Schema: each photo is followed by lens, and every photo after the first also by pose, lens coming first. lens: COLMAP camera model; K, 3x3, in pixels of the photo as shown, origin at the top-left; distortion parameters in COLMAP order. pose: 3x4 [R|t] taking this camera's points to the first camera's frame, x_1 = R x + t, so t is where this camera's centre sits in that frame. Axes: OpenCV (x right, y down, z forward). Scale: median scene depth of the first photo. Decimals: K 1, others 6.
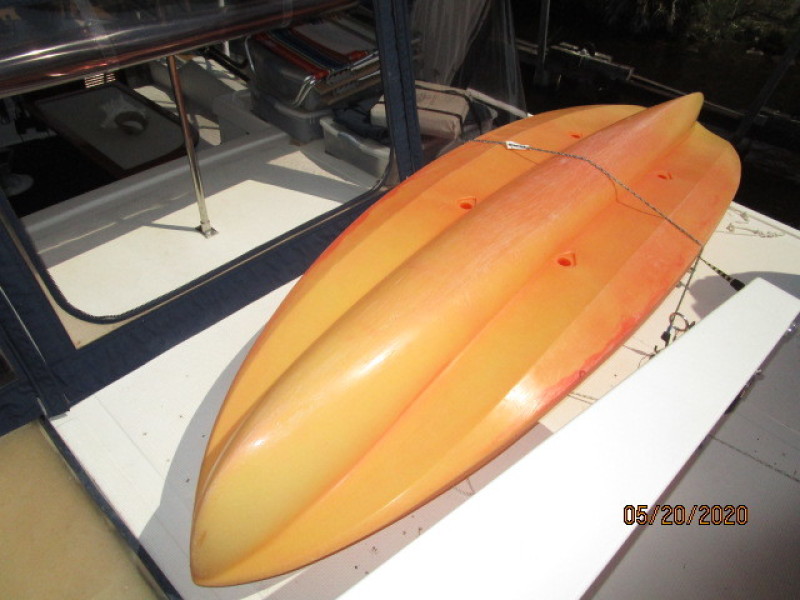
lens RADIAL K [[573.8, 0, 395.7], [0, 573.8, 299.7], [0, 0, 1]] dist [-0.028953, 0.010272]
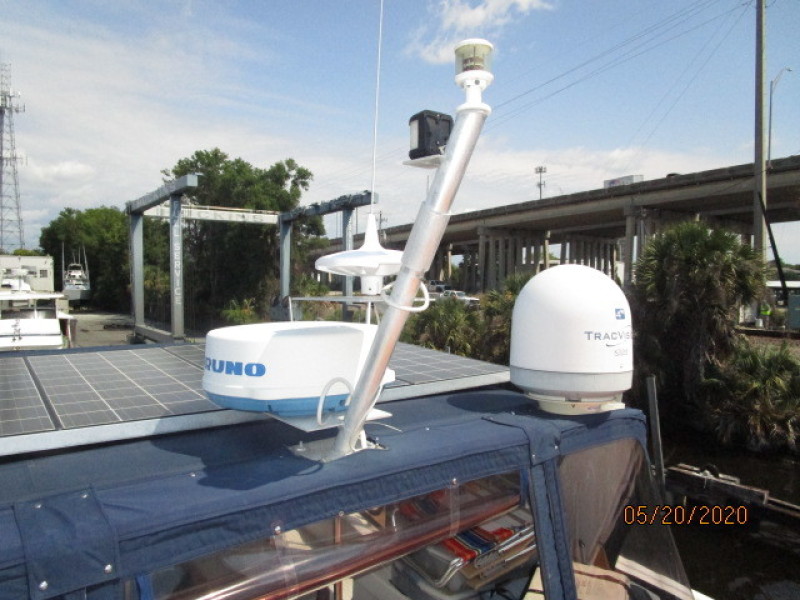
lens RADIAL K [[573.8, 0, 397.9], [0, 573.8, 297.5], [0, 0, 1]] dist [-0.028953, 0.010272]
pose [[0.983408, -0.037458, -0.177499, -0.056213], [-0.085641, 0.766693, -0.636277, -0.095980], [0.159921, 0.640921, 0.750764, -0.038233]]
